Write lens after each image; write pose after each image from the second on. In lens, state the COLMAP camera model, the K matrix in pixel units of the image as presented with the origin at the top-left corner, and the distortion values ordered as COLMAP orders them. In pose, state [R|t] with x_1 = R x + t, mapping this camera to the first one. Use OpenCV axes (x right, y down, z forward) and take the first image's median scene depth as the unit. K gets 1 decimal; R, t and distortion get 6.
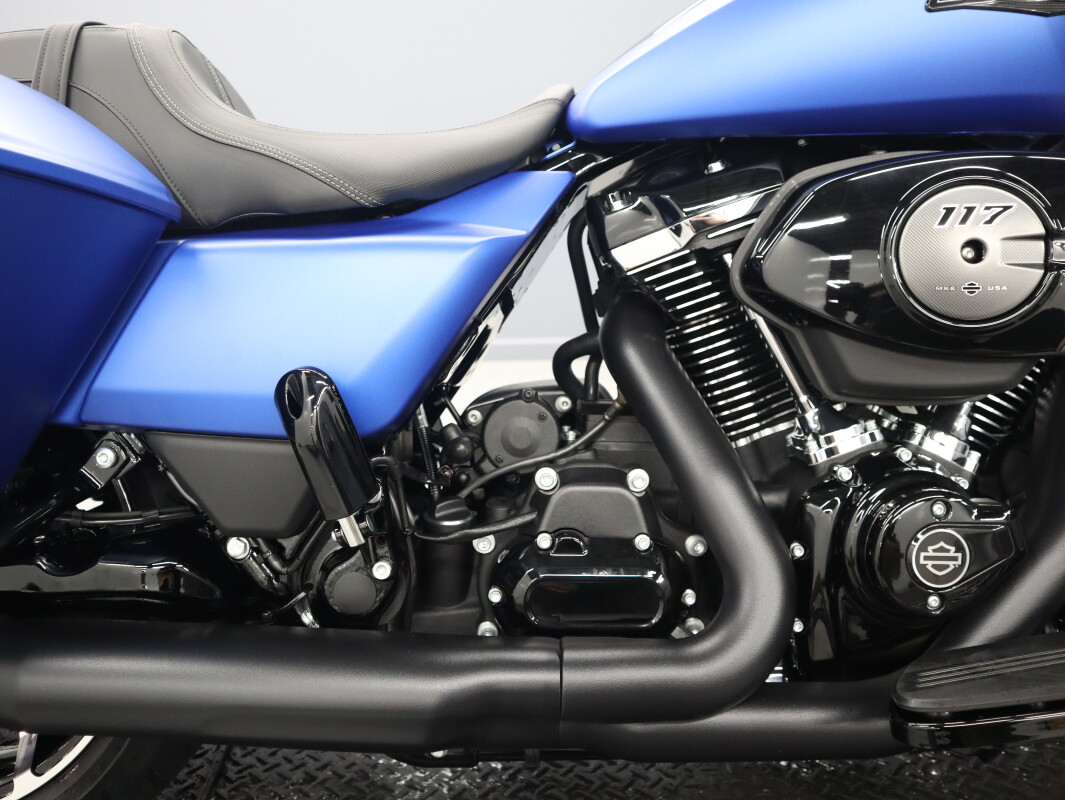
lens RADIAL K [[840.6, 0, 529.4], [0, 840.6, 396.4], [0, 0, 1]] dist [-0.115875, 0.073055]
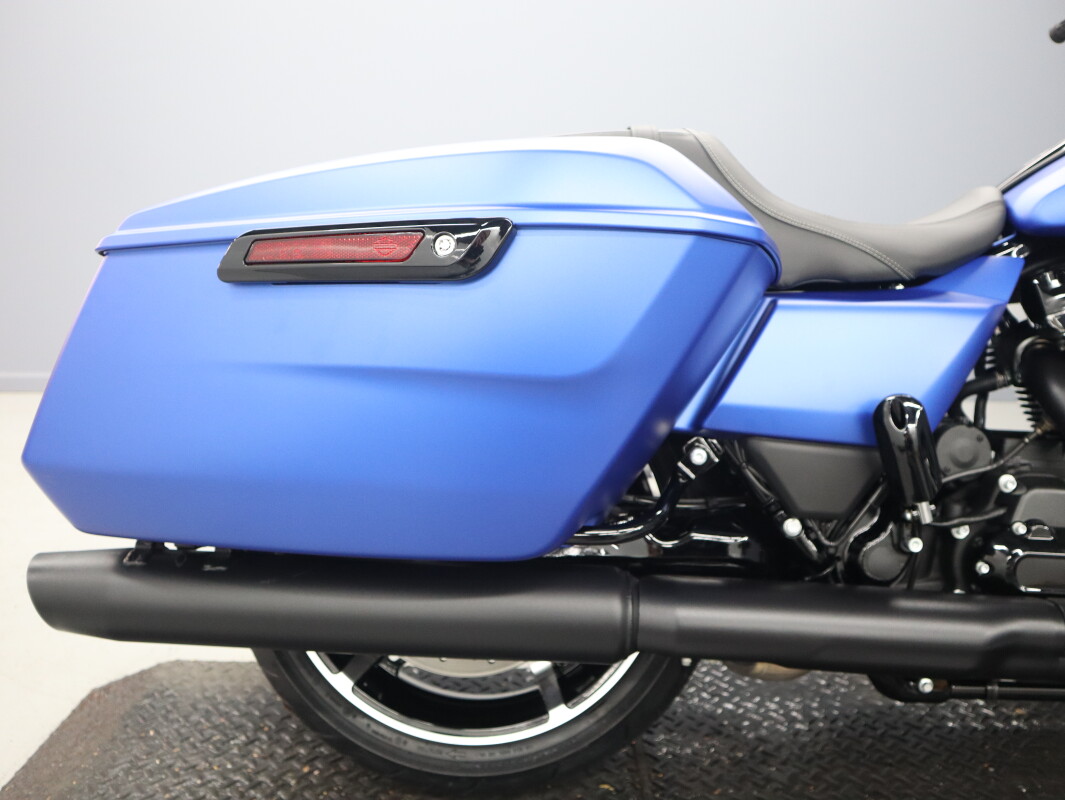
lens RADIAL K [[840.6, 0, 523.6], [0, 840.6, 401.3], [0, 0, 1]] dist [-0.115875, 0.073055]
pose [[0.997457, 0.033450, -0.062936, -0.695532], [-0.035937, 0.998600, -0.038815, 0.045930], [0.061549, 0.040978, 0.997262, -0.363984]]
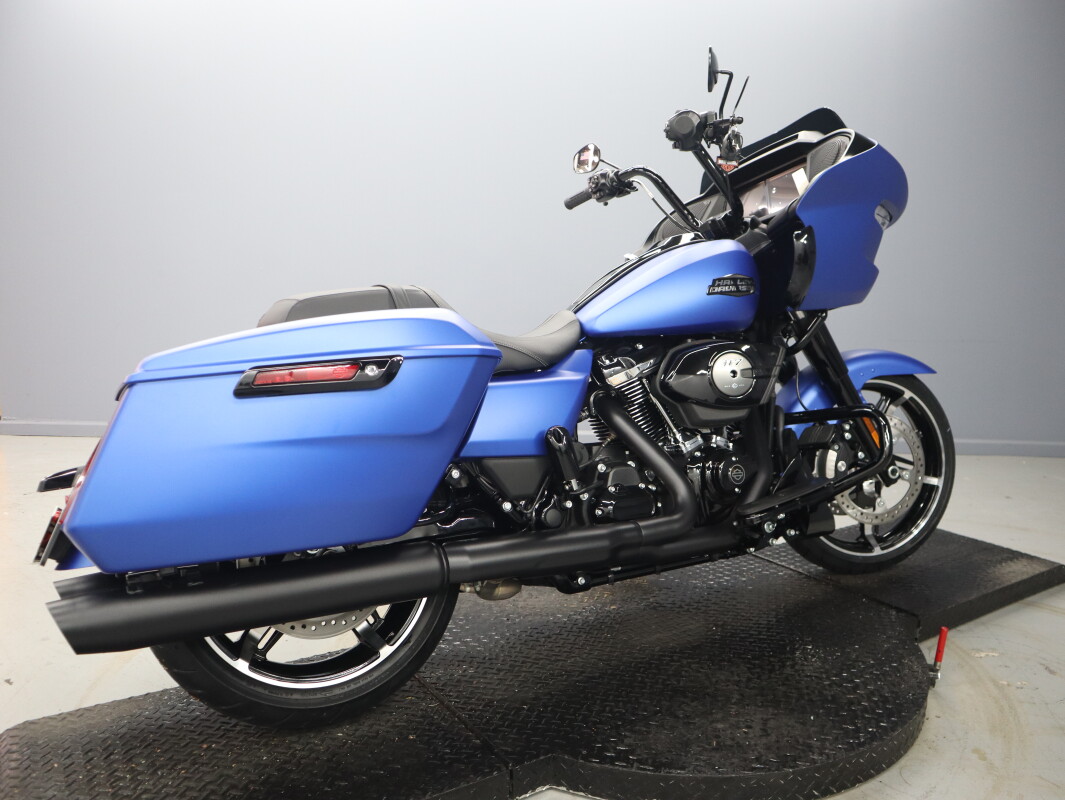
lens RADIAL K [[840.6, 0, 535.0], [0, 840.6, 395.3], [0, 0, 1]] dist [-0.115875, 0.073055]
pose [[0.872453, -0.052745, 0.485843, -1.438483], [0.118147, 0.987433, -0.104963, 0.128103], [-0.474201, 0.148976, 0.867721, -1.205018]]
